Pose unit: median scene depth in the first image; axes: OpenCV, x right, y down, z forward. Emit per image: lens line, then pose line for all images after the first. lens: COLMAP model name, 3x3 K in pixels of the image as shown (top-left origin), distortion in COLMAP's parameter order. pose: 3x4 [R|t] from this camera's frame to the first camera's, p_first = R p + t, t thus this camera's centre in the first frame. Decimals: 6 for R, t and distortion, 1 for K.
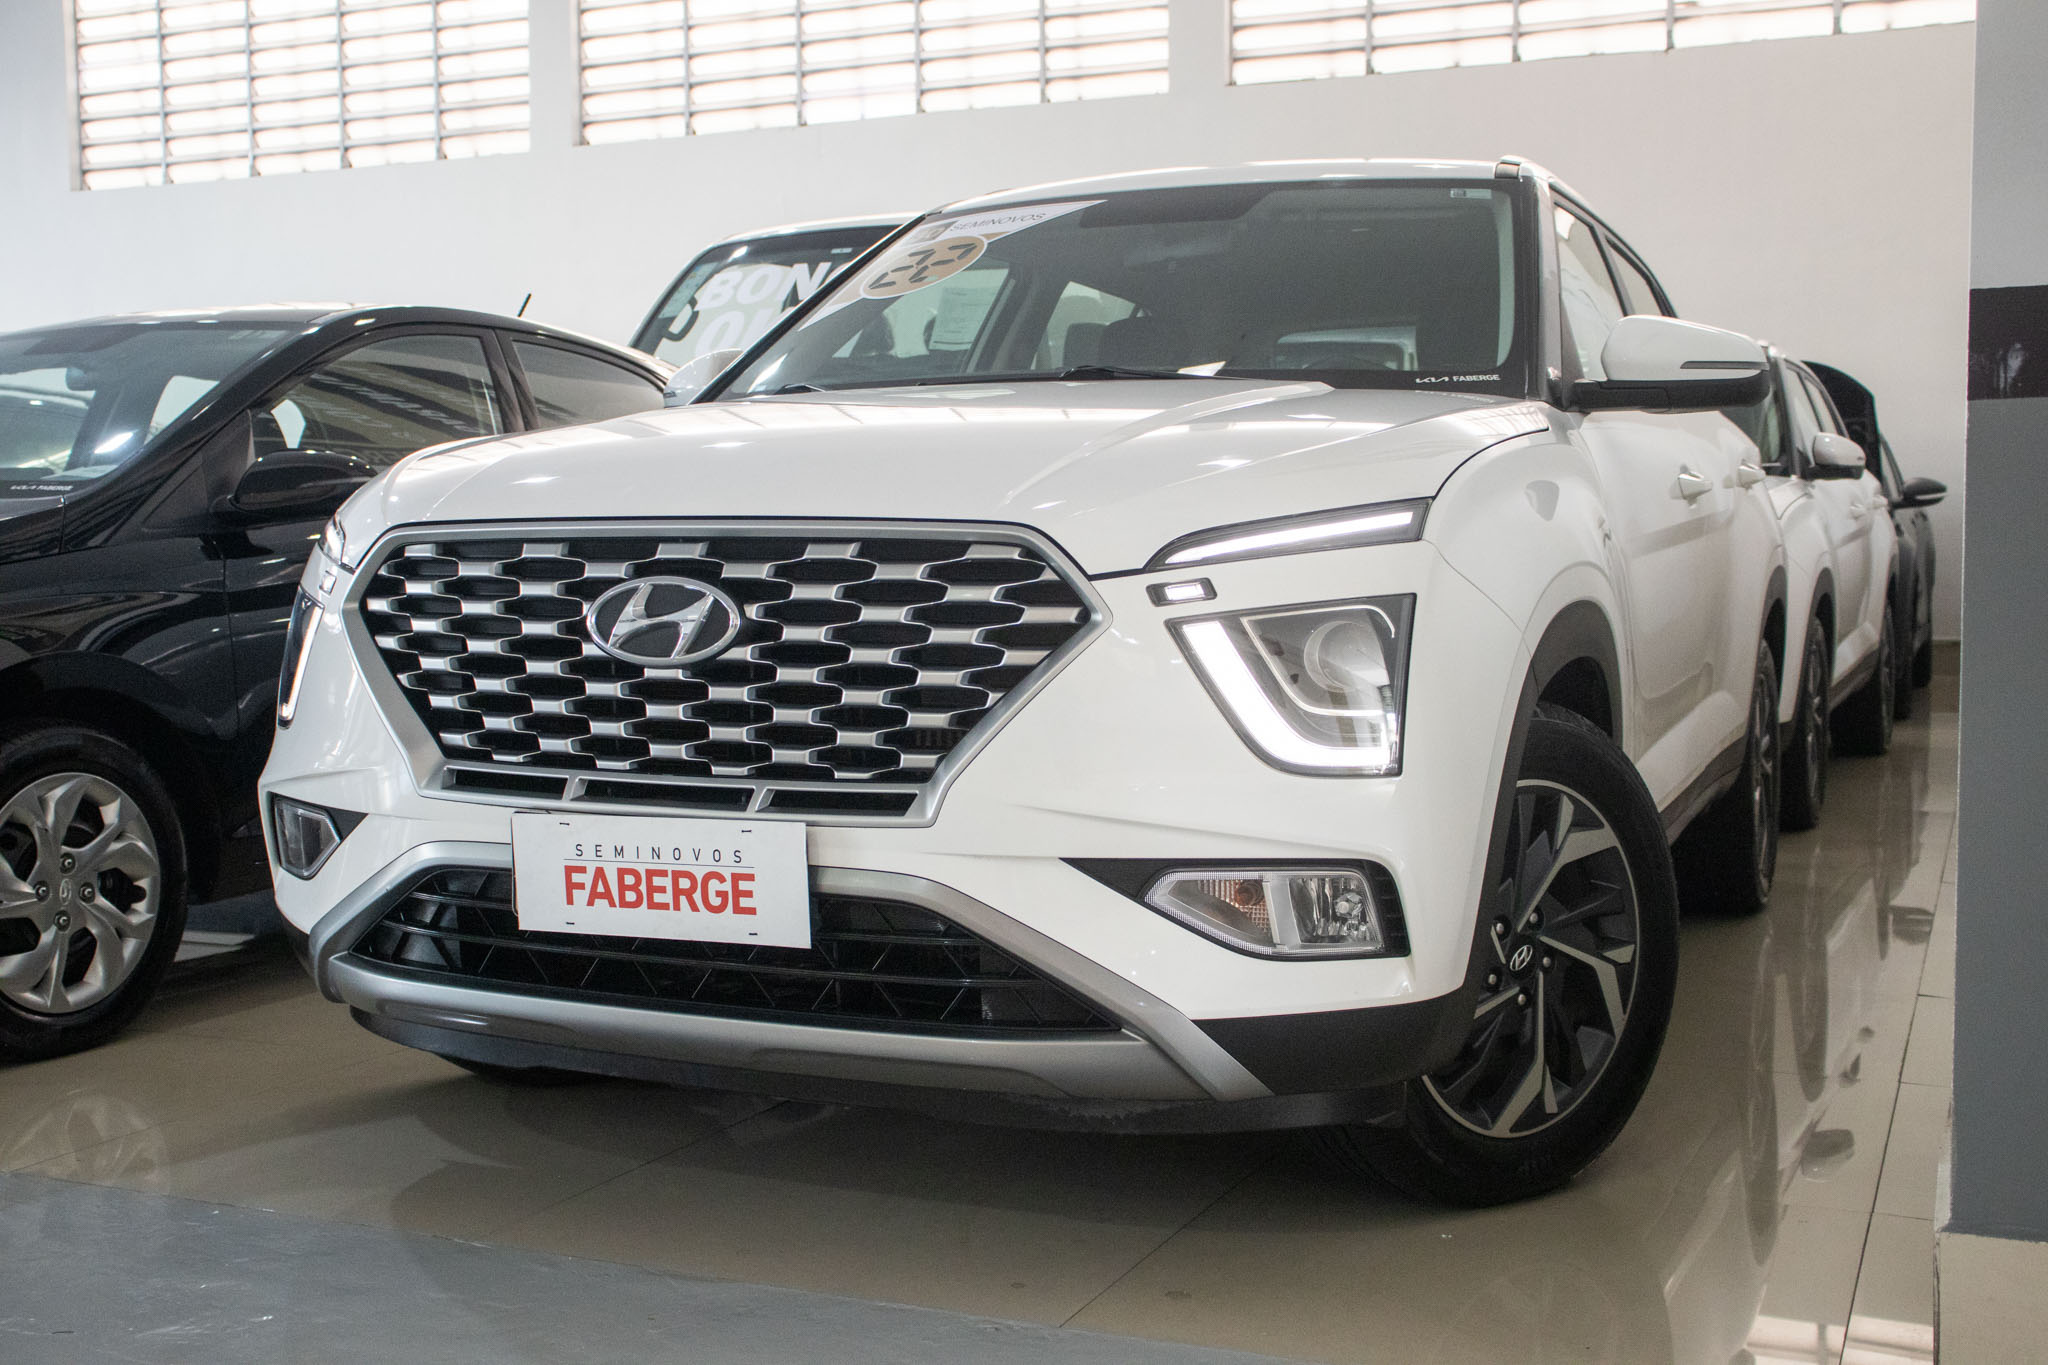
lens RADIAL K [[2239.6, 0, 1024.0], [0, 2239.6, 682.5], [0, 0, 1]] dist [-0.075047, 0.258275]
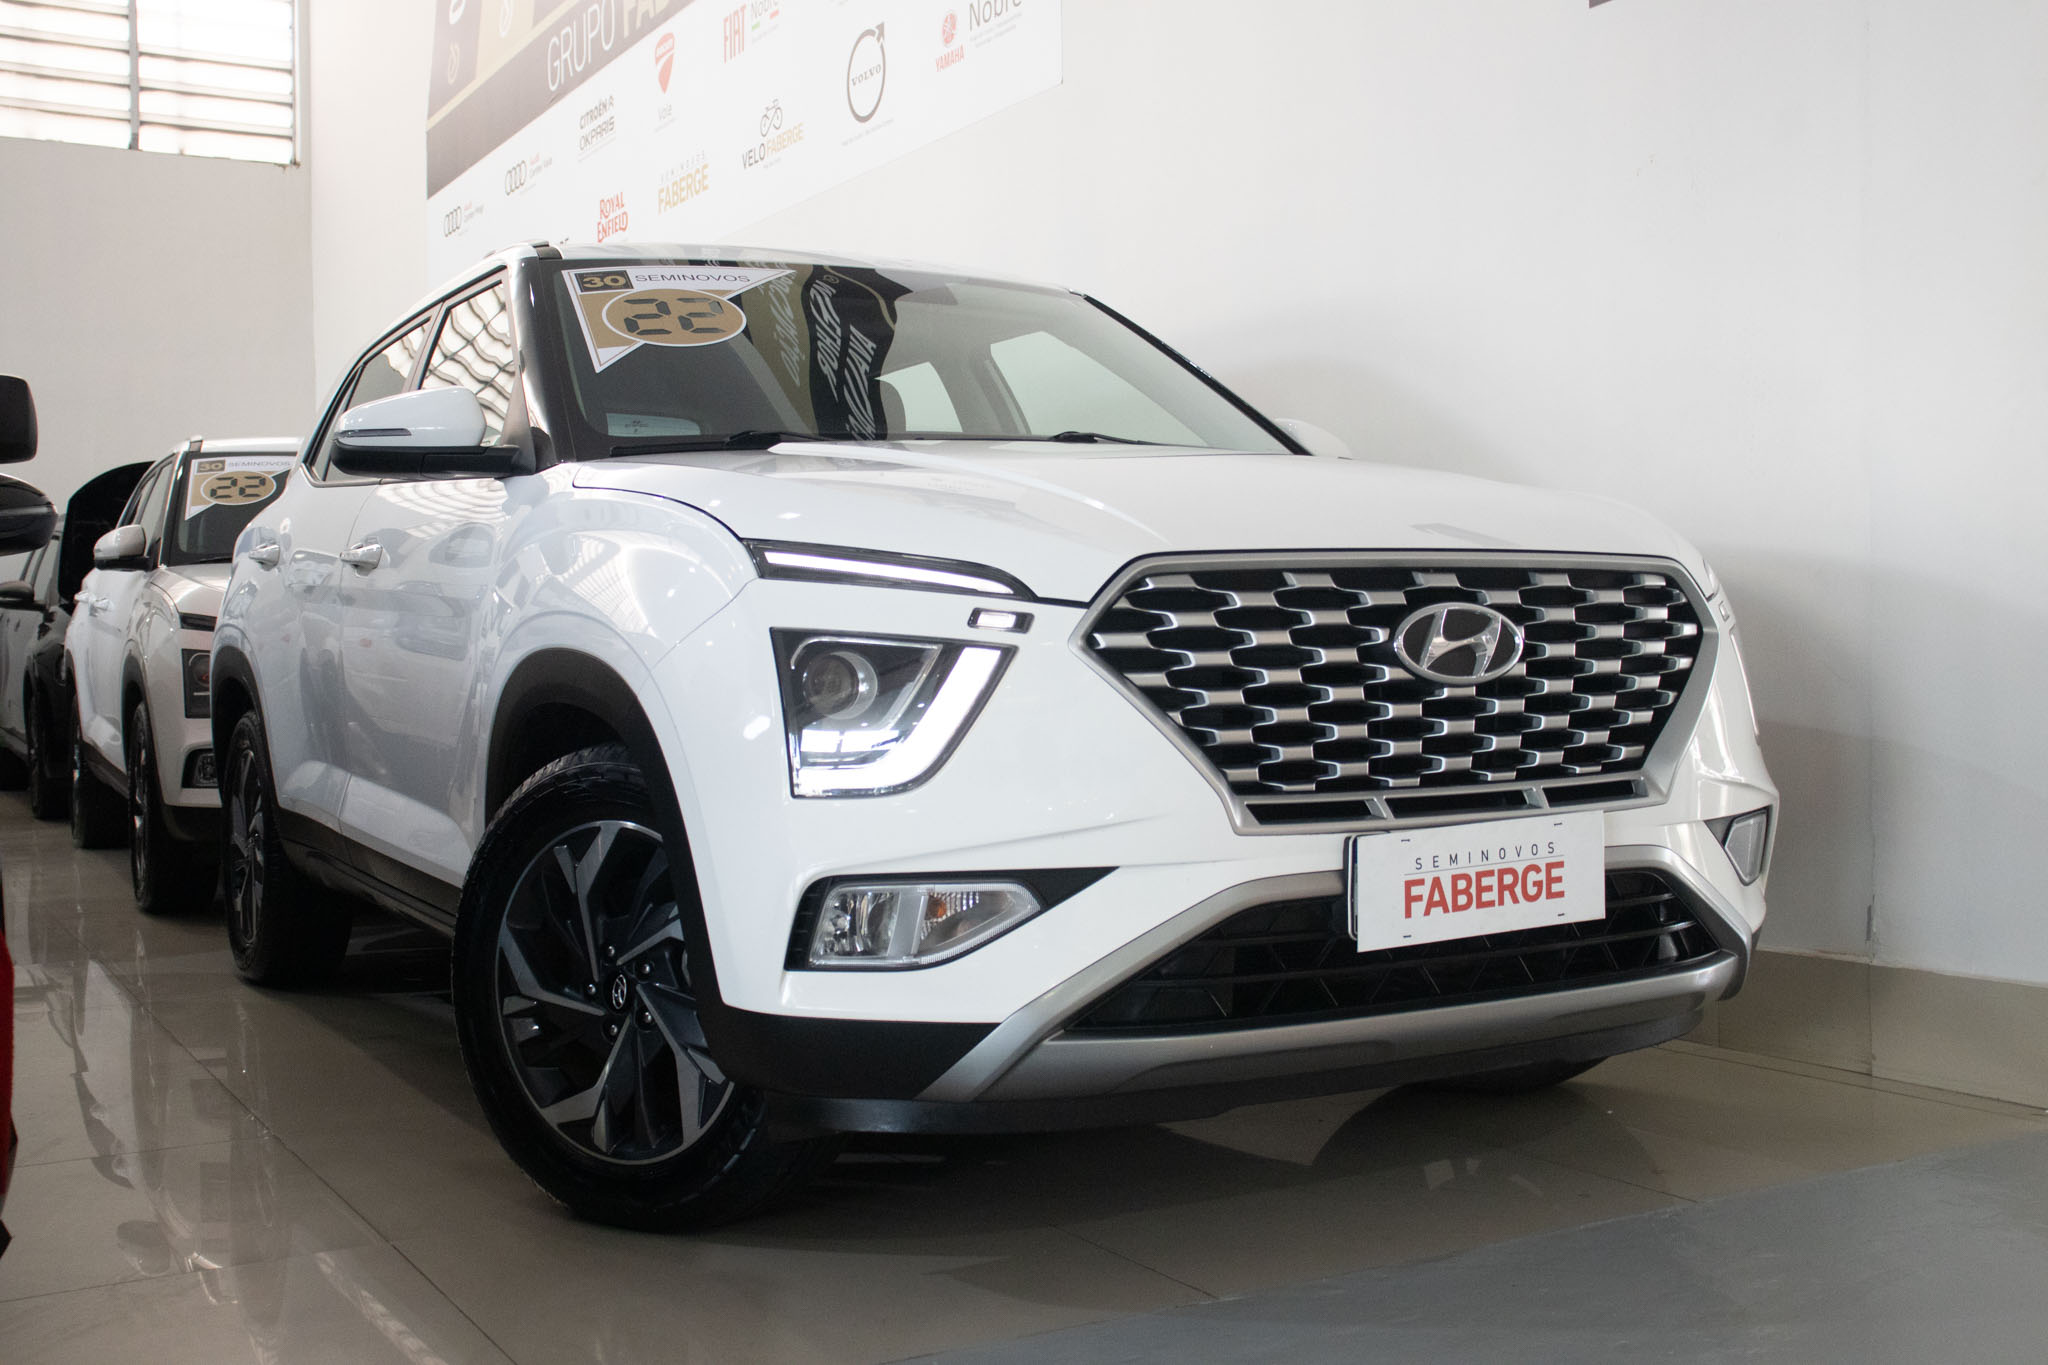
lens RADIAL K [[2185.5, 0, 1024.0], [0, 2185.5, 682.5], [0, 0, 1]] dist [-0.074826, 0.242934]
pose [[0.591144, -0.027916, 0.806083, -1.146484], [0.070383, 0.997374, -0.017075, -0.005308], [-0.803490, 0.066828, 0.591556, 0.545867]]
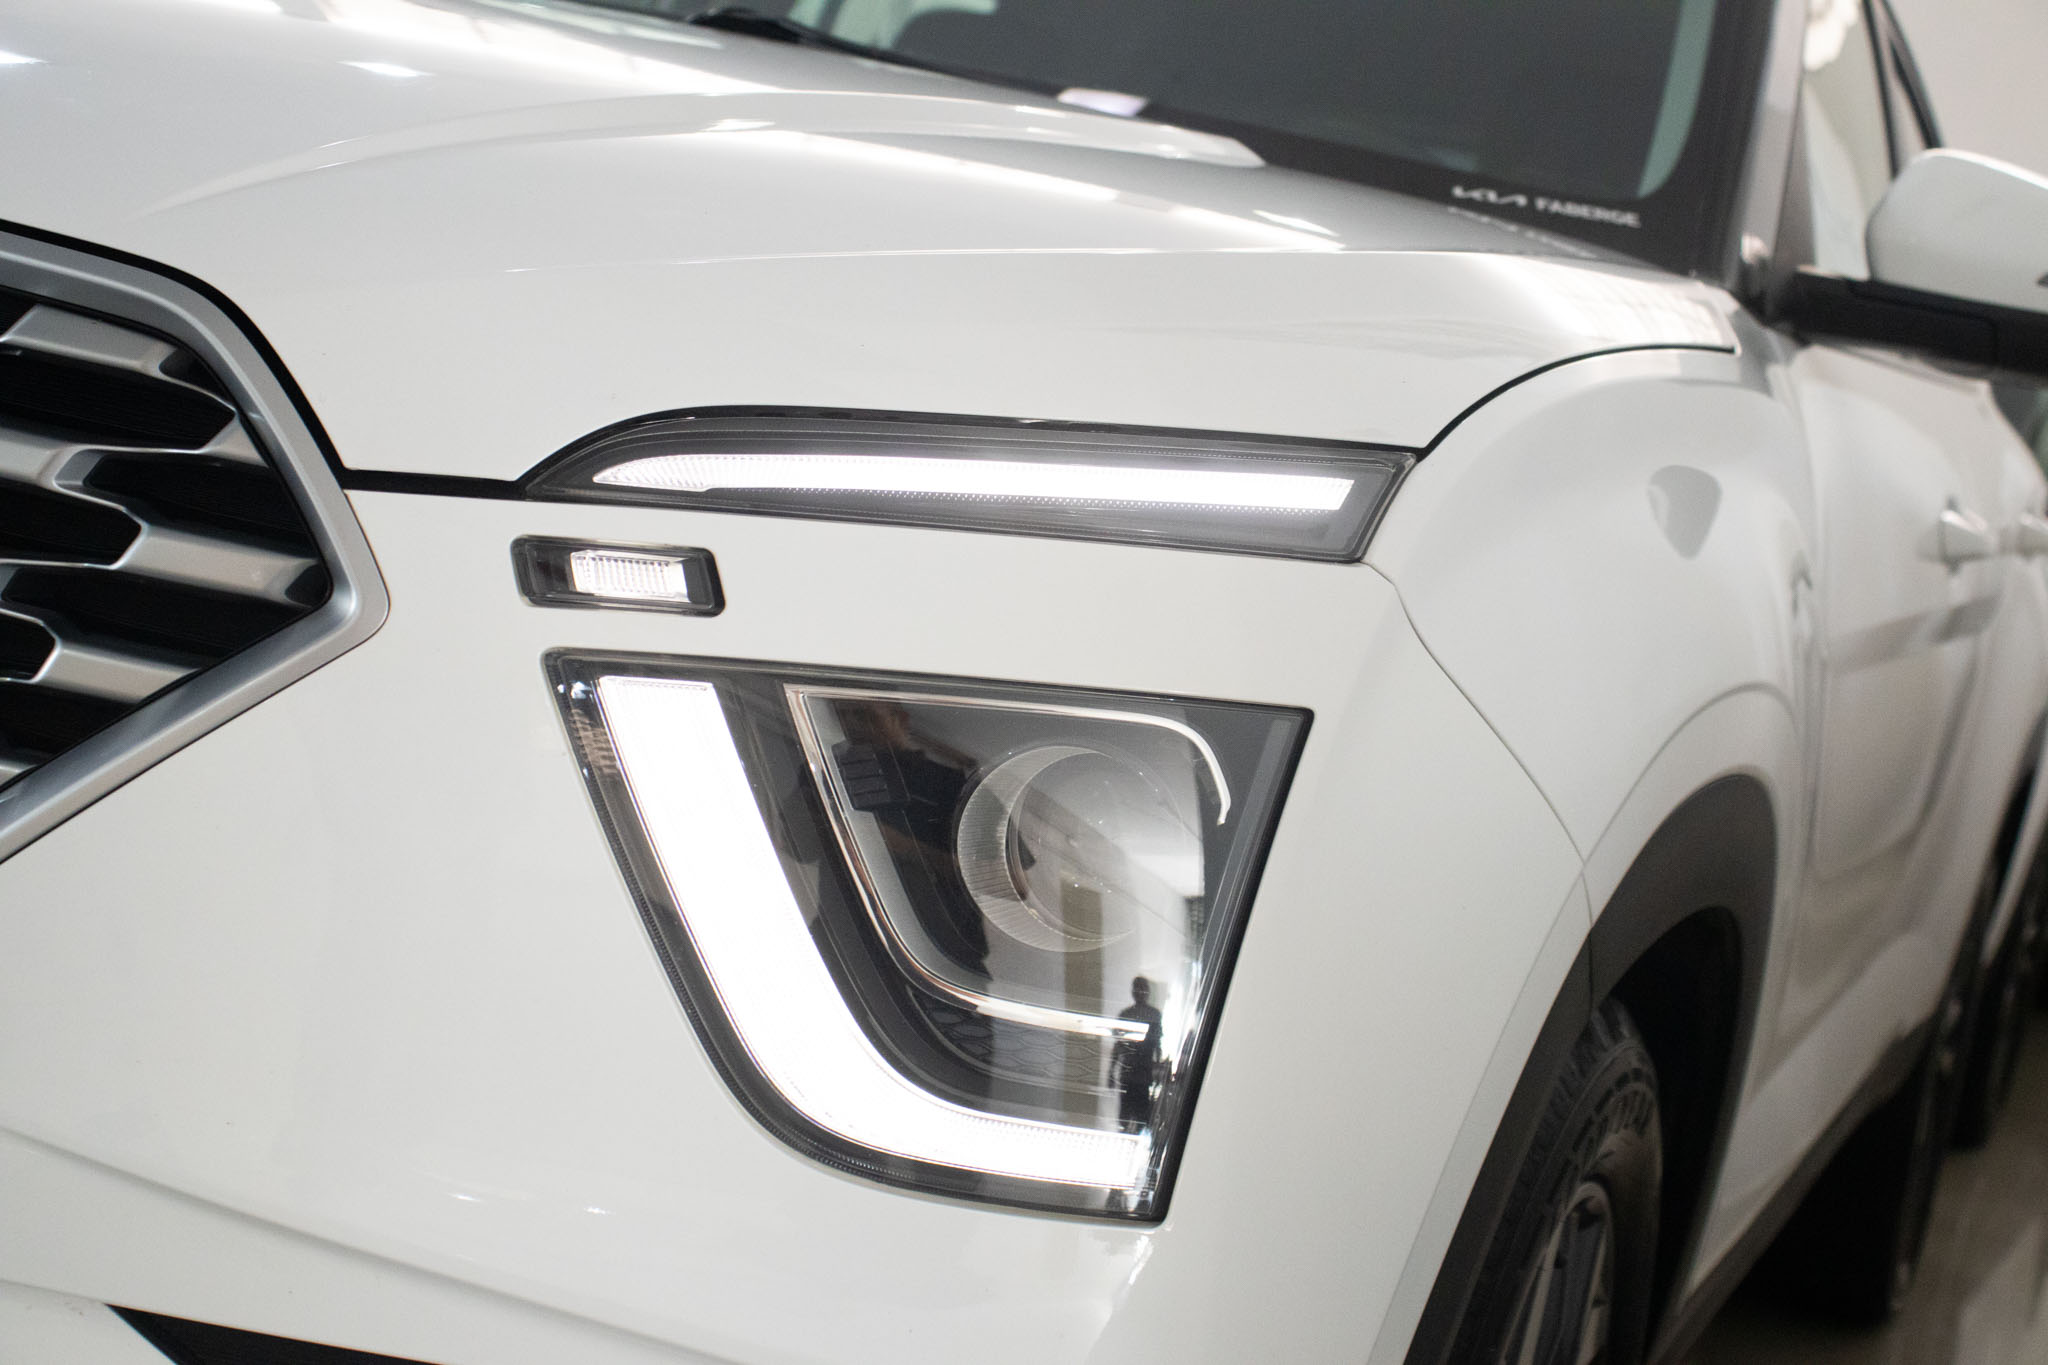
lens RADIAL K [[3308.7, 0, 1024.0], [0, 3308.7, 682.5], [0, 0, 1]] dist [0.099844, 0.009773]
pose [[0.977689, 0.199551, 0.065600, 0.094837], [-0.200617, 0.979618, 0.010028, -0.039780], [-0.062262, -0.022965, 0.997796, 0.478436]]
